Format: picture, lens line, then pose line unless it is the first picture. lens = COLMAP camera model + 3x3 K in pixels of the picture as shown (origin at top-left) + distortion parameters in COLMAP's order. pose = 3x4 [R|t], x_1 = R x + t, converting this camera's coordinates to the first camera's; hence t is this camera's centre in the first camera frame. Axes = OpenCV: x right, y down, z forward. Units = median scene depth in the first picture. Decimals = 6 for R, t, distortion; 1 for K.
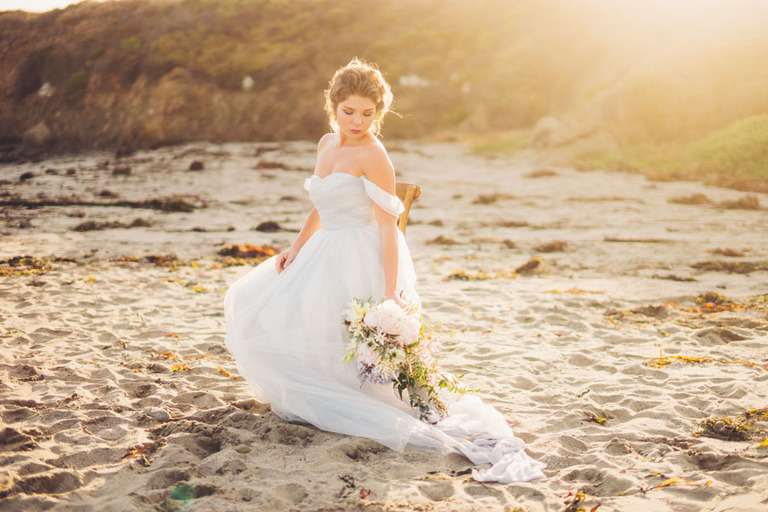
lens RADIAL K [[1092.8, 0, 384.0], [0, 1092.8, 256.0], [0, 0, 1]] dist [0.007911, -0.446367]
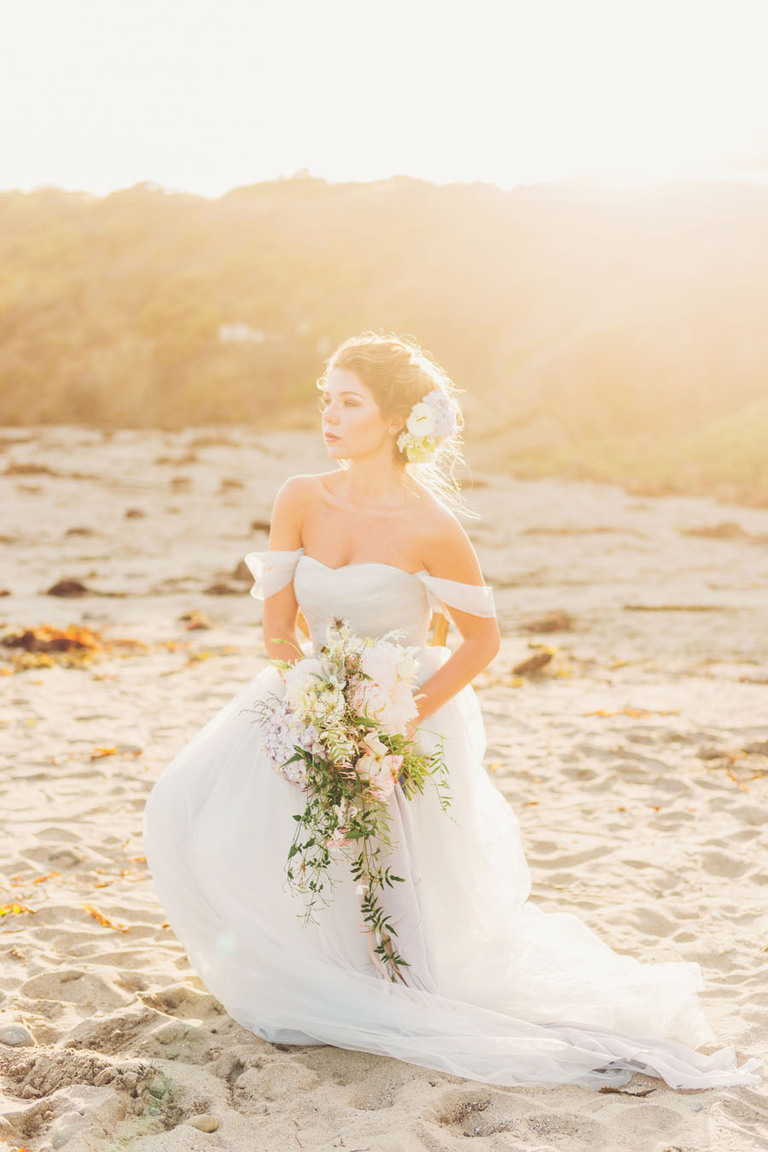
lens RADIAL K [[1639.2, 0, 384.0], [0, 1639.2, 576.0], [0, 0, 1]] dist [0.007911, -0.446367]
pose [[0.990846, -0.008051, 0.134754, -0.072030], [0.009107, 0.999932, -0.007221, -0.033356], [-0.134687, 0.008382, 0.990853, 0.117078]]
